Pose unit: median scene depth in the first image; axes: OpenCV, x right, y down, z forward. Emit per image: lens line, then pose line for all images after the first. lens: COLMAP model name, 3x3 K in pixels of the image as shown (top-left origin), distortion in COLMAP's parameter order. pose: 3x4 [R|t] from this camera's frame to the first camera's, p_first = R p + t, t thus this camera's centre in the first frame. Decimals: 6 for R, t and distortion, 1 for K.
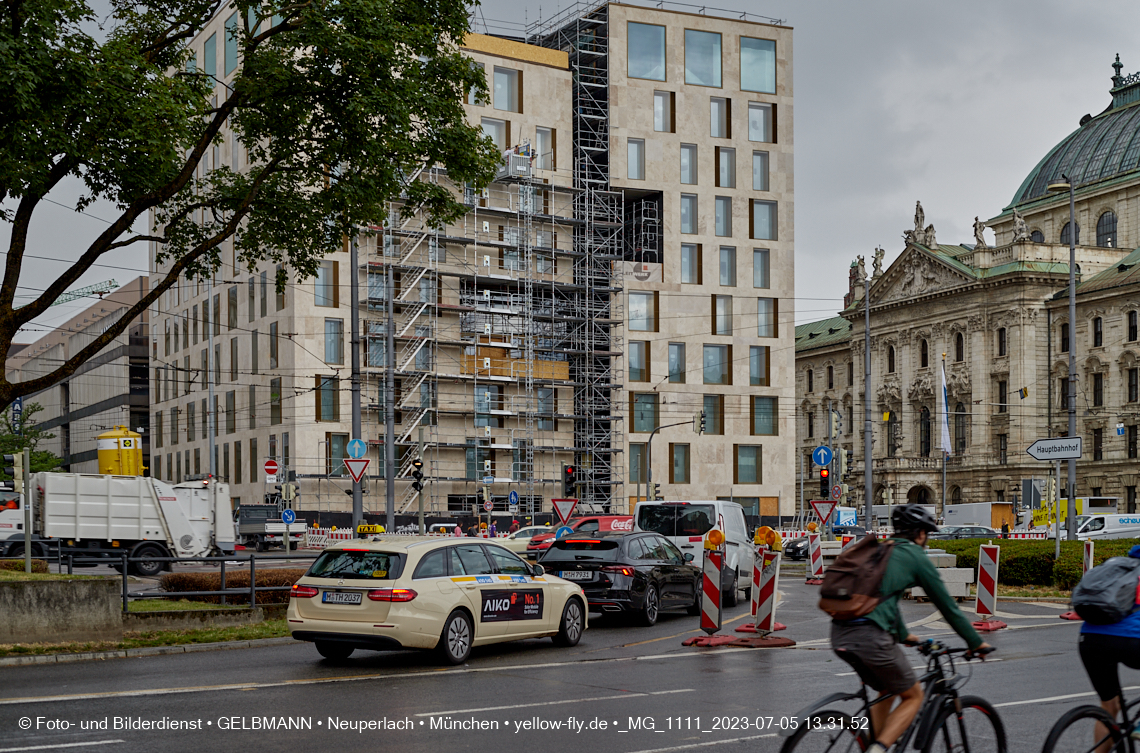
lens RADIAL K [[1675.6, 0, 572.9], [0, 1675.6, 567.6], [0, 0, 1]] dist [-0.034918, -0.043237]
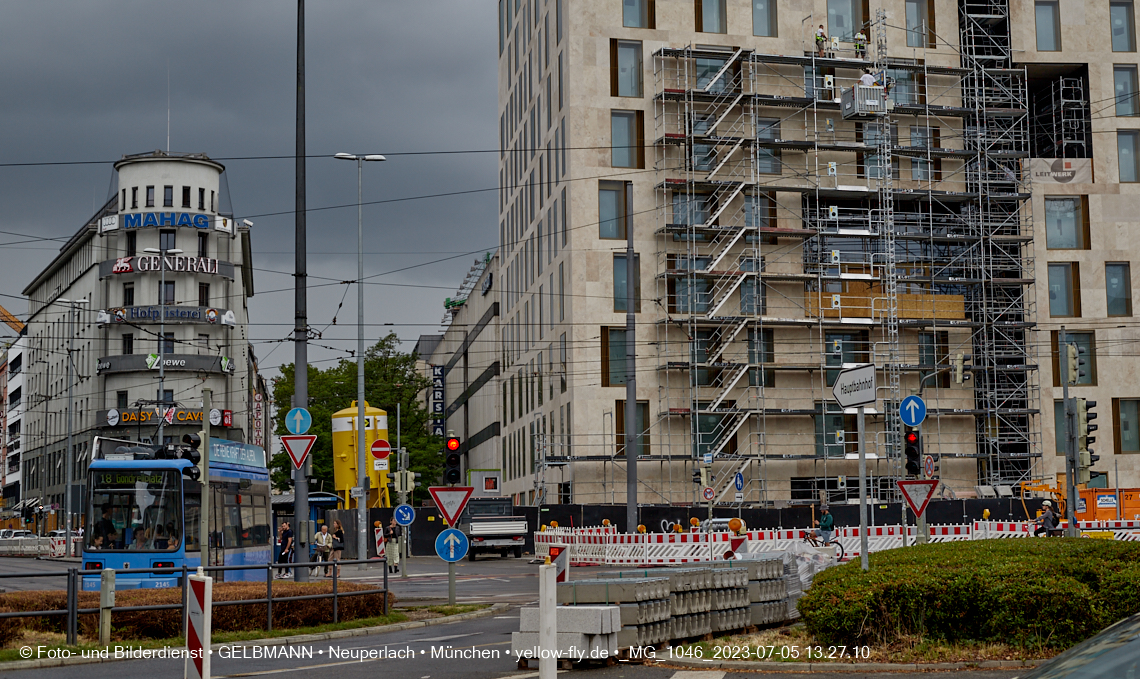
lens RADIAL K [[2043.4, 0, 703.3], [0, 2043.4, 219.9], [0, 0, 1]] dist [-0.075838, -0.102870]
pose [[0.960035, -0.058599, -0.273676, 0.135513], [0.011683, 0.985374, -0.170003, -0.002175], [0.279635, 0.160012, 0.946679, 0.096636]]
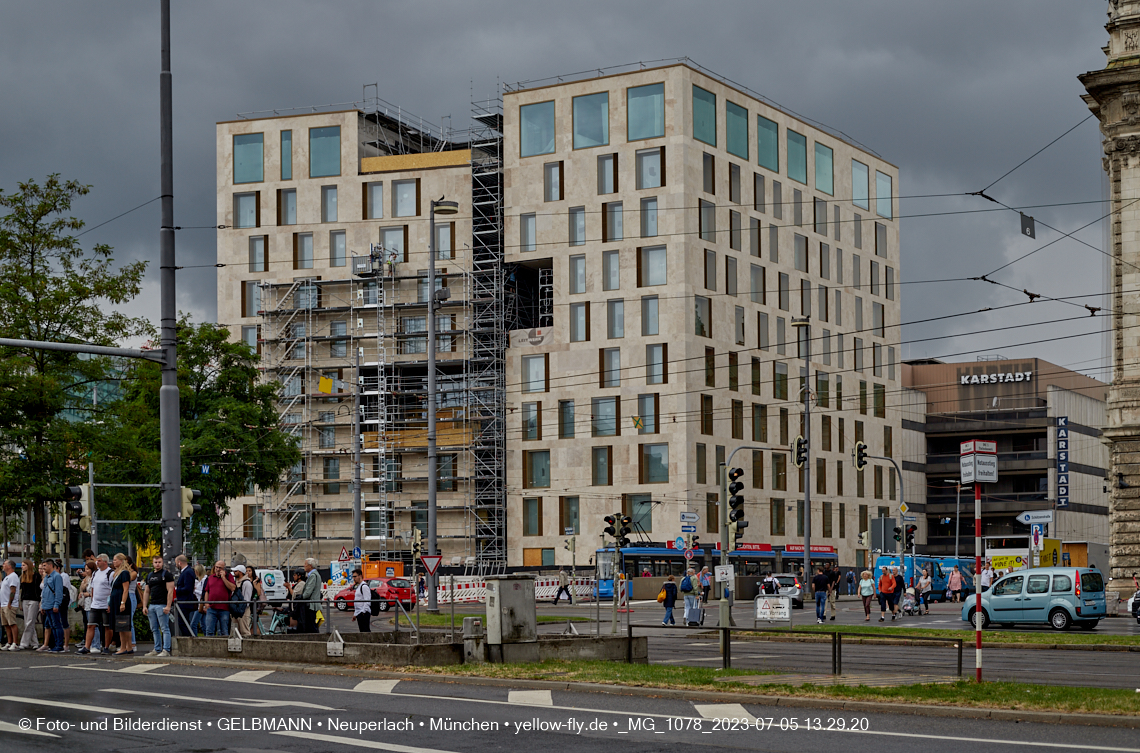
lens RADIAL K [[1667.6, 0, 570.4], [0, 1667.6, 610.1], [0, 0, 1]] dist [-0.043013, 0.005853]
pose [[0.615251, 0.010989, -0.788255, 0.895922], [-0.012354, 0.999914, 0.004297, -0.007933], [0.788235, 0.007094, 0.615334, 0.368446]]
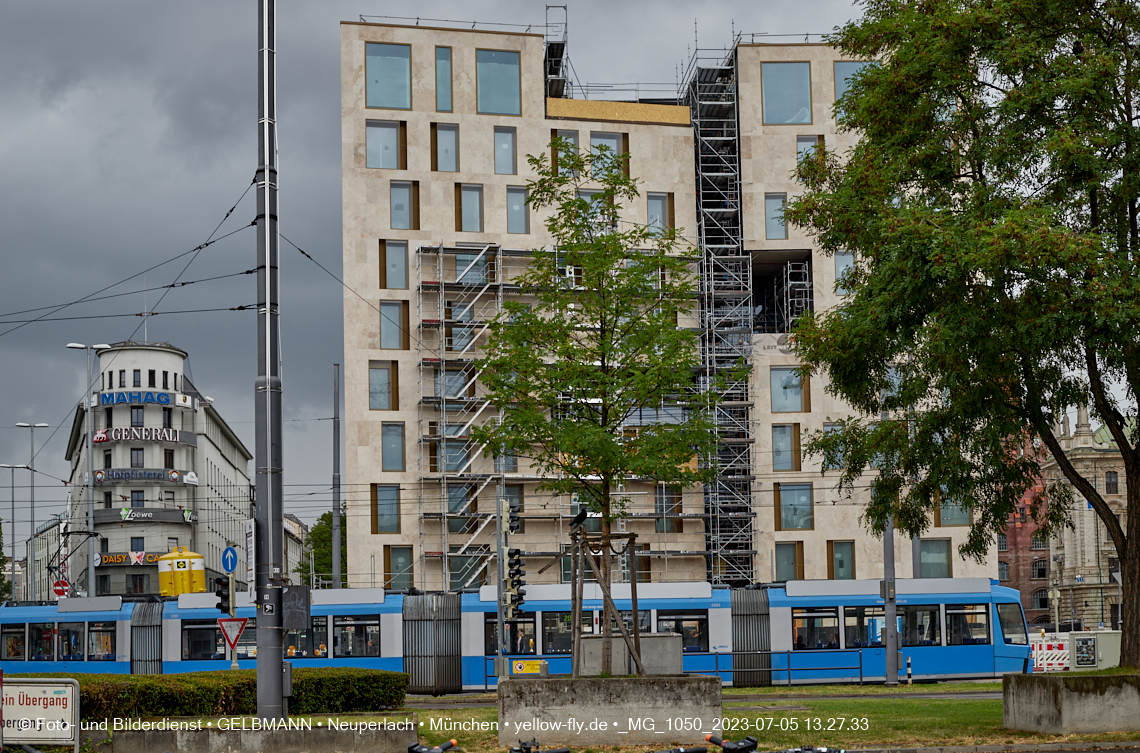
lens RADIAL K [[1701.0, 0, 569.4], [0, 1701.0, 562.3], [0, 0, 1]] dist [-0.060520, 0.038828]
pose [[0.921506, -0.034949, -0.386788, 0.273065], [0.008658, 0.997544, -0.069509, -0.004978], [0.388267, 0.060705, 0.919545, 0.160028]]
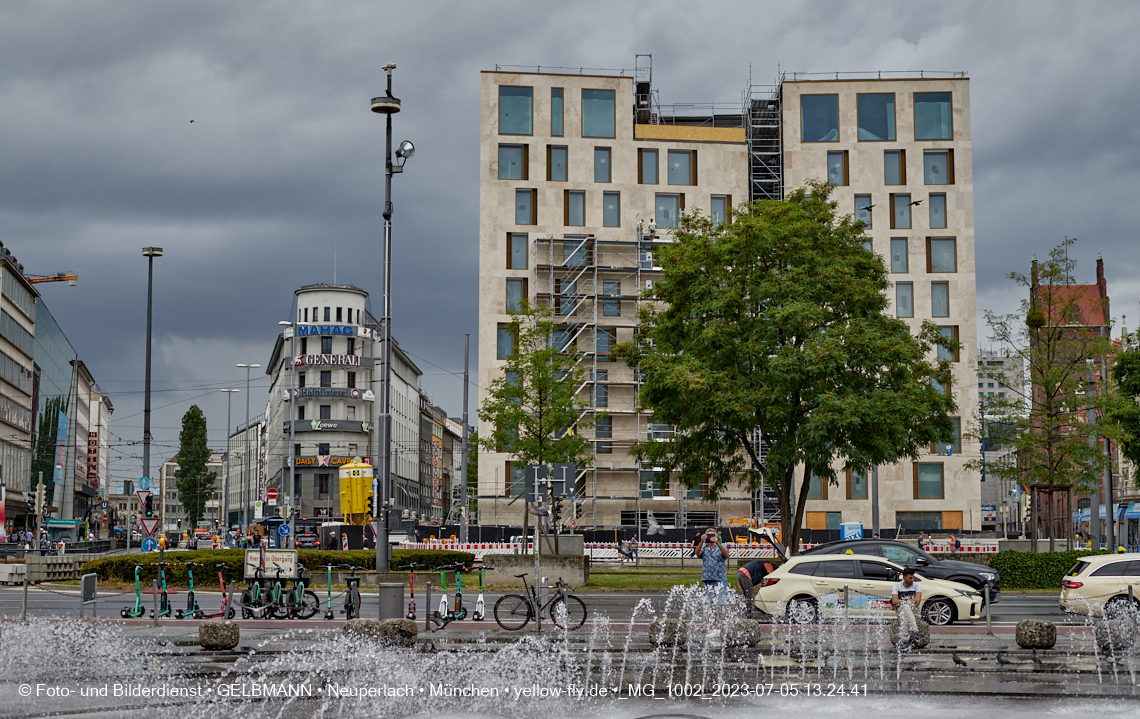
lens RADIAL K [[1665.3, 0, 570.2], [0, 1665.3, 366.8], [0, 0, 1]] dist [-0.073917, -0.093042]
pose [[0.877628, -0.045377, -0.477191, 0.427542], [-0.015715, 0.992250, -0.123257, 0.000588], [0.479086, 0.115673, 0.870113, -0.045323]]
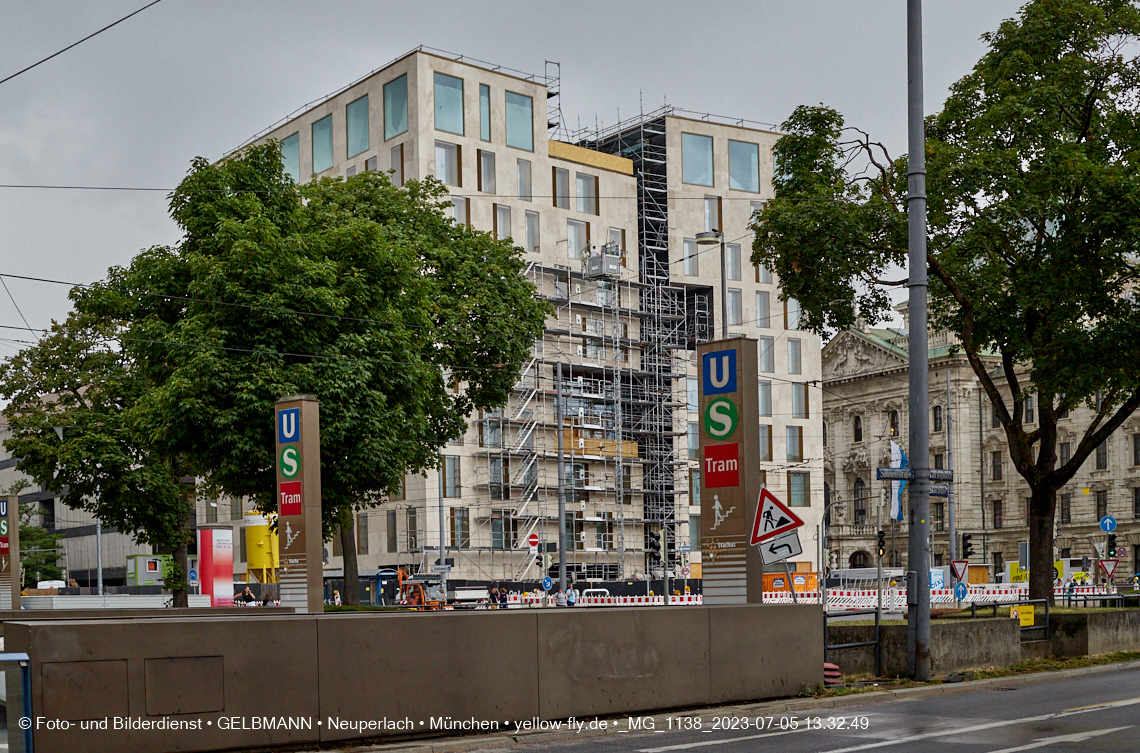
lens RADIAL K [[1698.9, 0, 573.1], [0, 1698.9, 599.5], [0, 0, 1]] dist [0.001060, -0.038387]
pose [[0.990150, -0.016024, 0.139091, -0.198460], [0.019293, 0.999568, -0.022186, 0.004590], [-0.138675, 0.024651, 0.990031, -0.093068]]
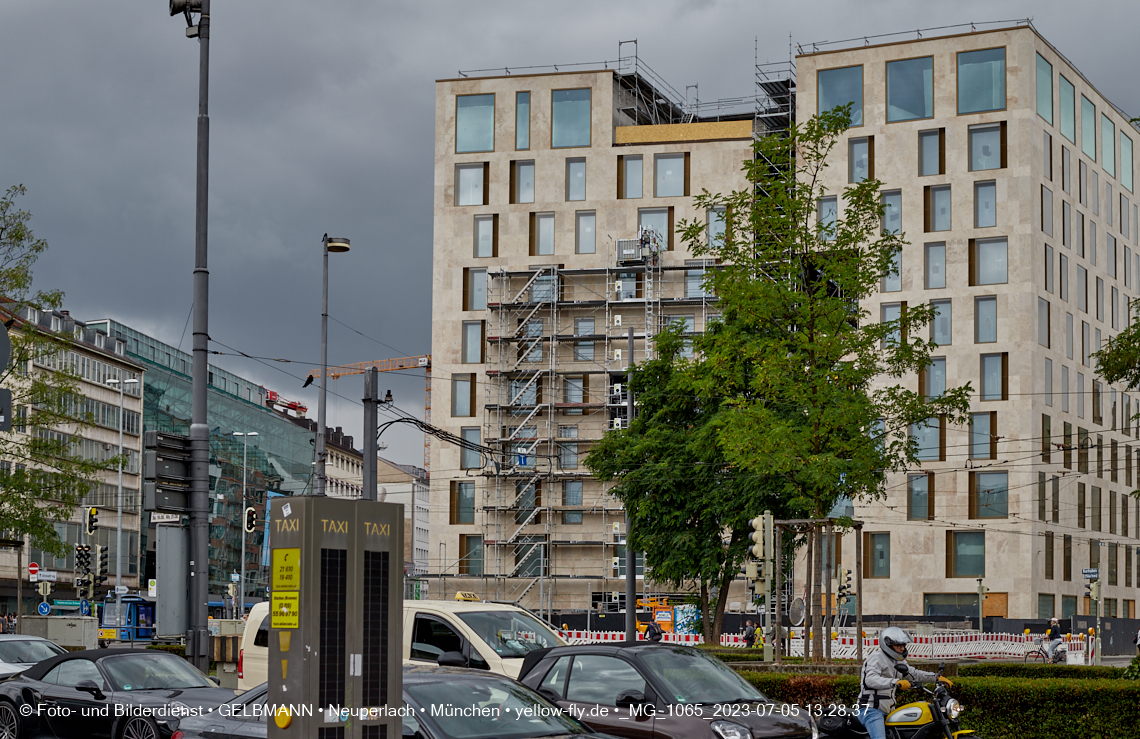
lens RADIAL K [[1752.8, 0, 592.1], [0, 1752.8, 575.1], [0, 0, 1]] dist [-0.043989, -0.062104]
pose [[0.656495, -0.013467, -0.754211, 0.662785], [-0.029377, 0.998626, -0.043402, -0.008089], [0.753759, 0.050650, 0.655197, 0.297460]]
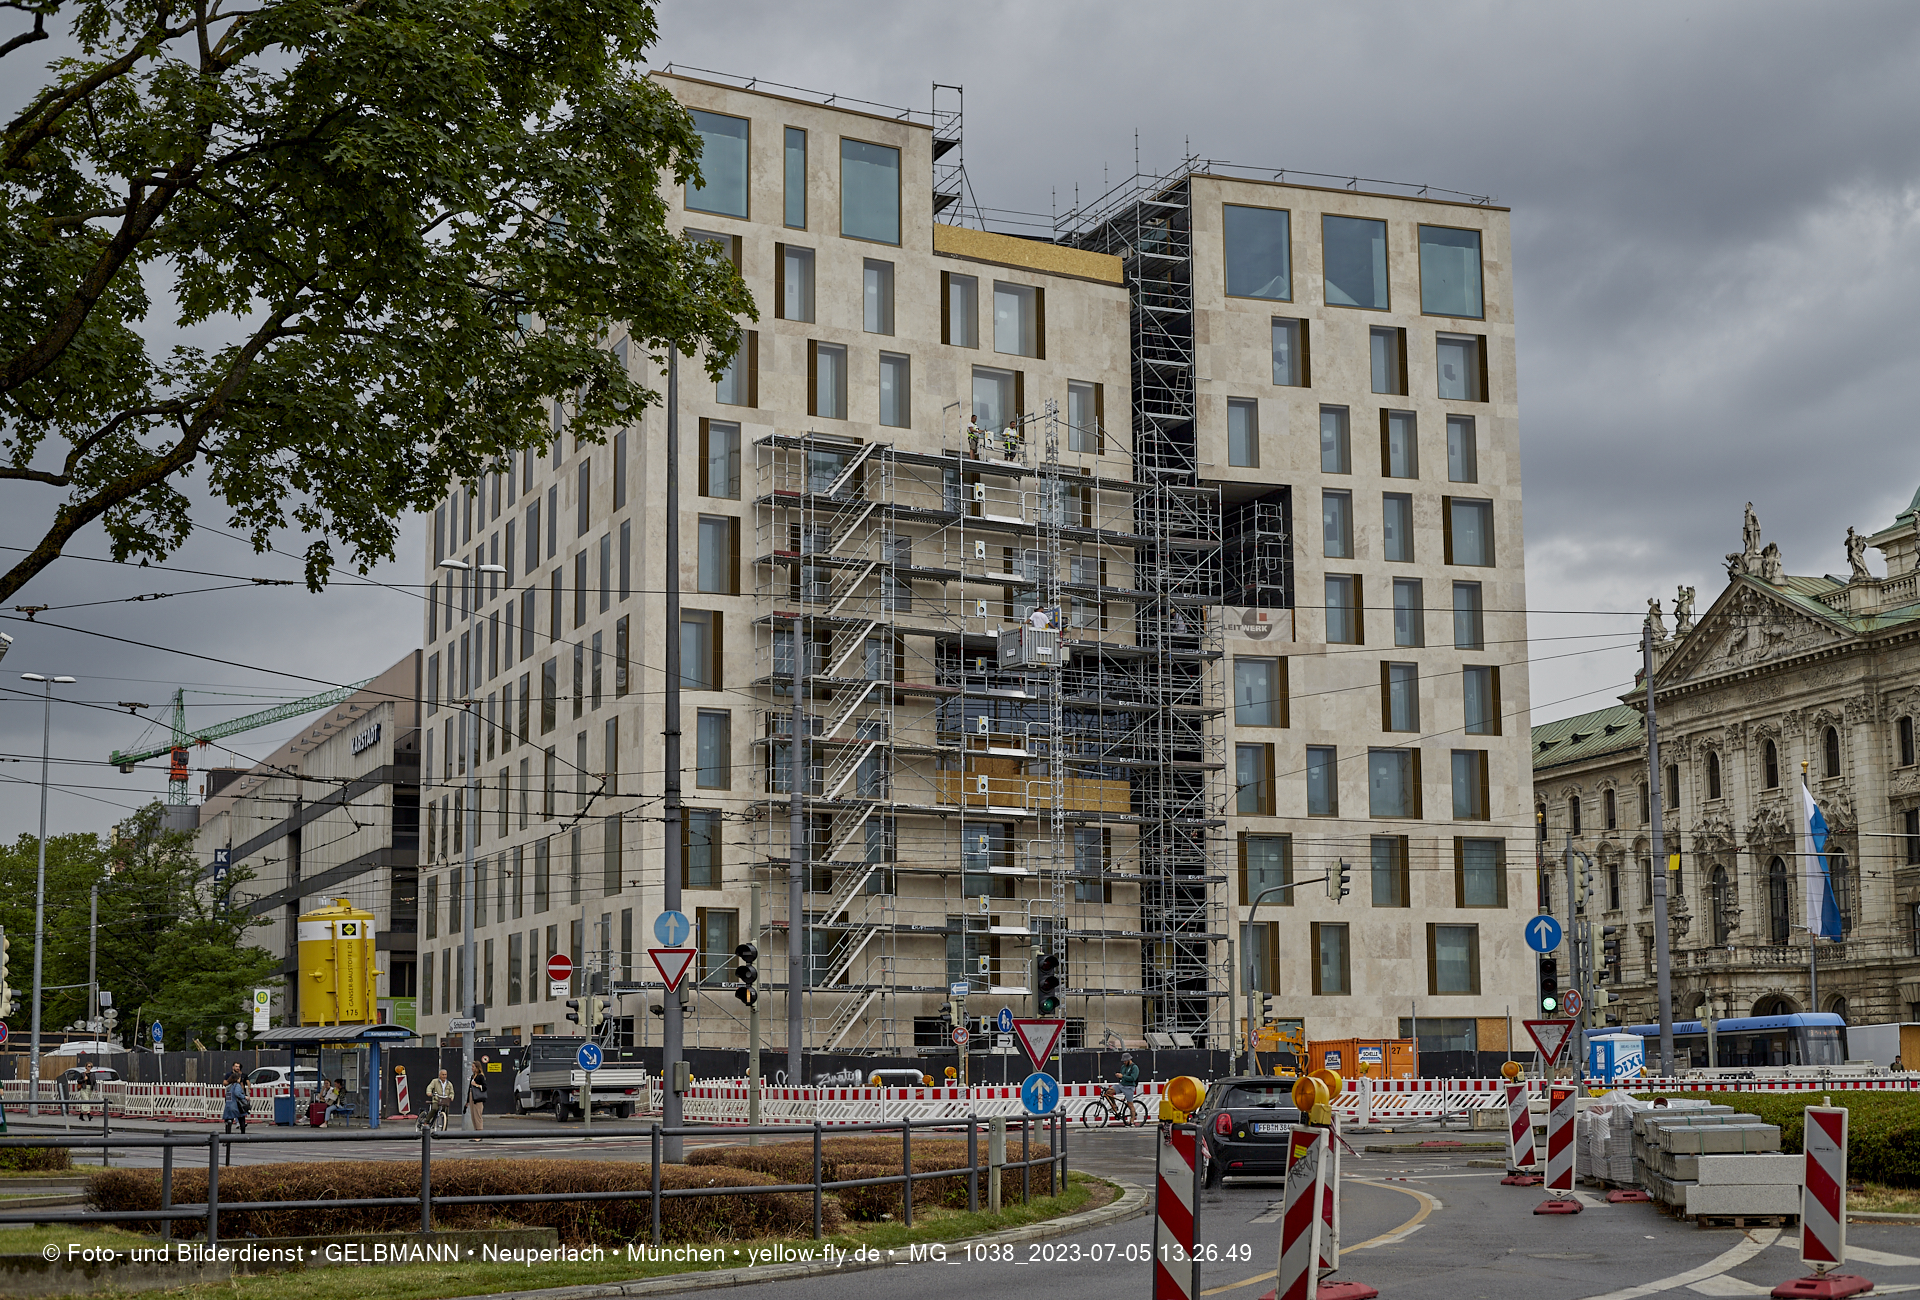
lens RADIAL K [[2824.2, 0, 982.8], [0, 2824.2, 651.9], [0, 0, 1]] dist [-0.081020, 0.040100]
pose [[0.997223, -0.015602, -0.072822, 0.017948], [0.002742, 0.984839, -0.173451, 0.000001], [0.074424, 0.172770, 0.982146, 0.045596]]
